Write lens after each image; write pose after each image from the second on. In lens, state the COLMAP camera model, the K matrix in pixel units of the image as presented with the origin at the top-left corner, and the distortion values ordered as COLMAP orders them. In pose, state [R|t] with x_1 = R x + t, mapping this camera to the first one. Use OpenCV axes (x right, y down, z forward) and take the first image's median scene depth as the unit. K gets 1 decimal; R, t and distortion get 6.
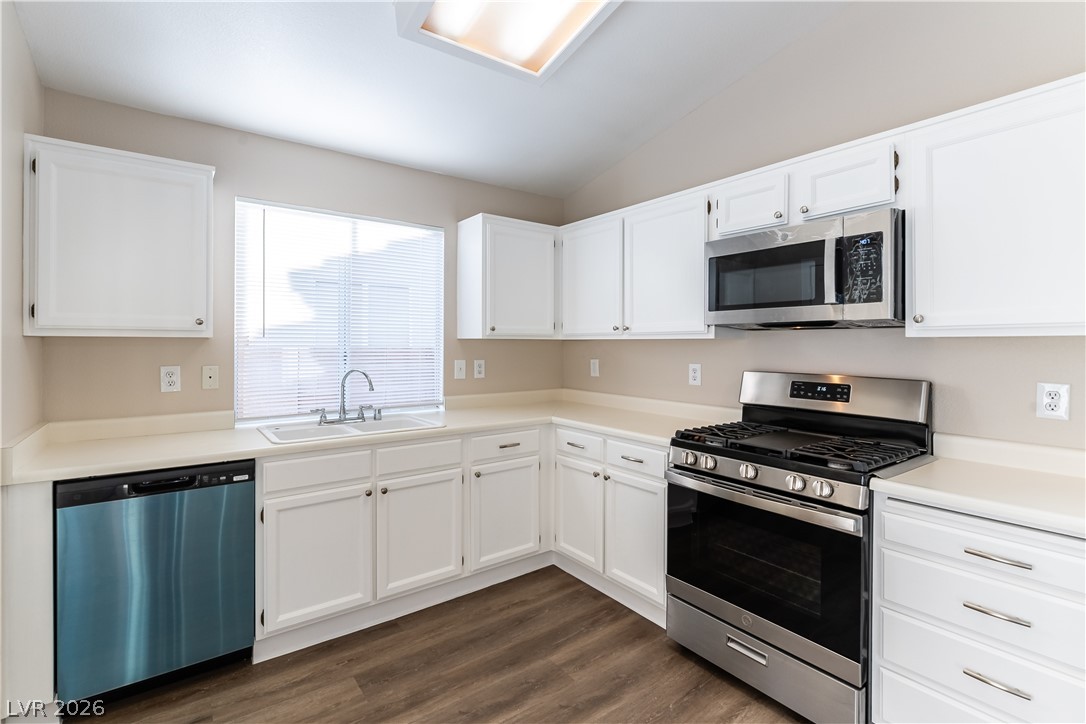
lens RADIAL K [[496.8, 0, 514.1], [0, 496.8, 343.1], [0, 0, 1]] dist [-0.000005, -0.000229]
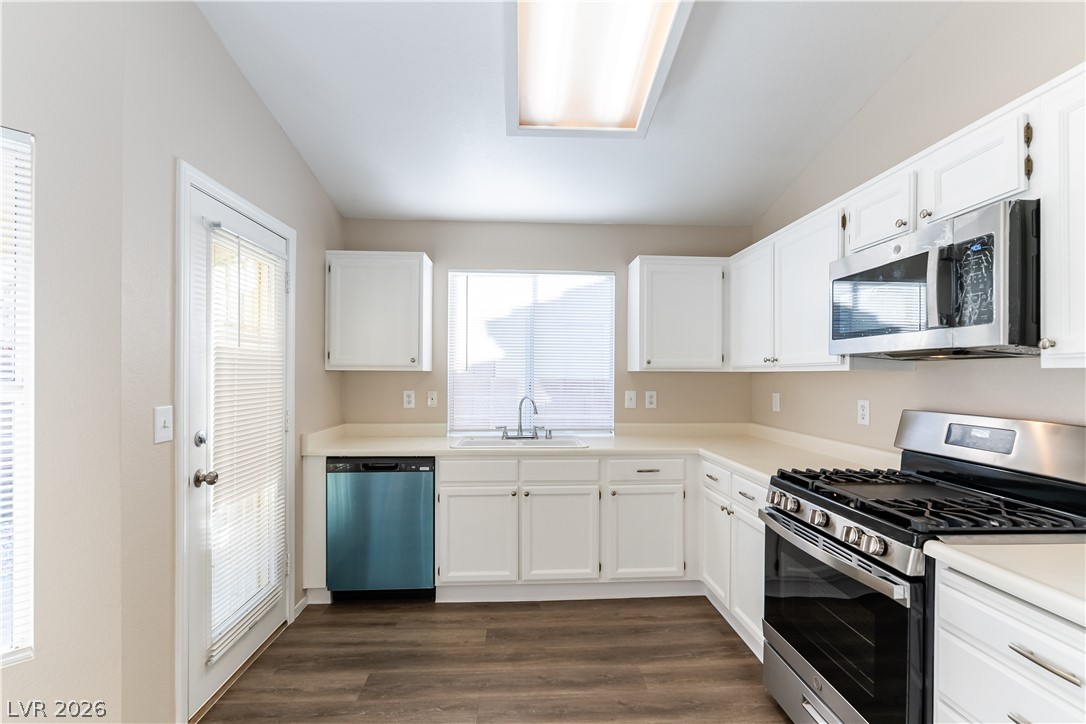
lens RADIAL K [[484.9, 0, 544.2], [0, 484.9, 373.3], [0, 0, 1]] dist [-0.000229, -0.000363]
pose [[0.851300, -0.000110, -0.524679, 0.415679], [-0.002195, 0.999990, -0.003771, -0.000053], [0.524674, 0.004362, 0.851292, -0.011946]]
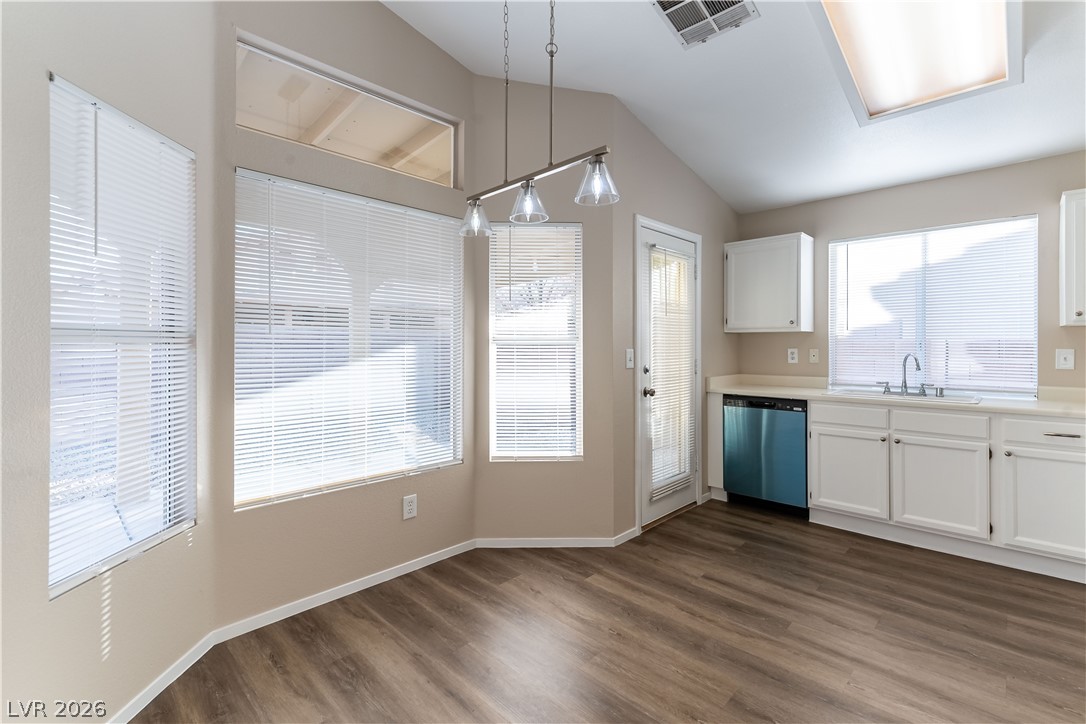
lens RADIAL K [[483.1, 0, 557.9], [0, 483.1, 345.6], [0, 0, 1]] dist [-0.000237, -0.000163]
pose [[0.207324, -0.003458, -0.978266, 0.833142], [0.000195, 0.999994, -0.003493, 0.043279], [0.978272, 0.000534, 0.207323, -0.170915]]
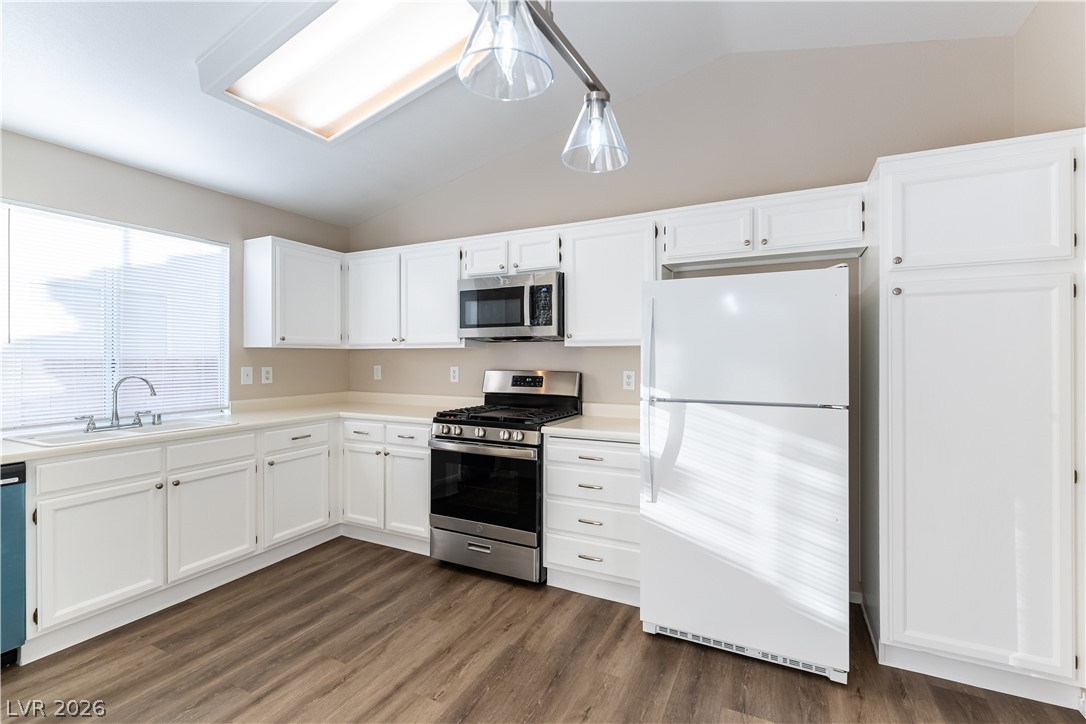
lens RADIAL K [[475.7, 0, 551.7], [0, 475.7, 356.2], [0, 0, 1]] dist [-0.000524, -0.000749]
pose [[0.874510, -0.002535, 0.485001, -0.043233], [0.002865, 0.999996, 0.000061, 0.017234], [-0.484999, 0.001336, 0.874513, -0.333446]]
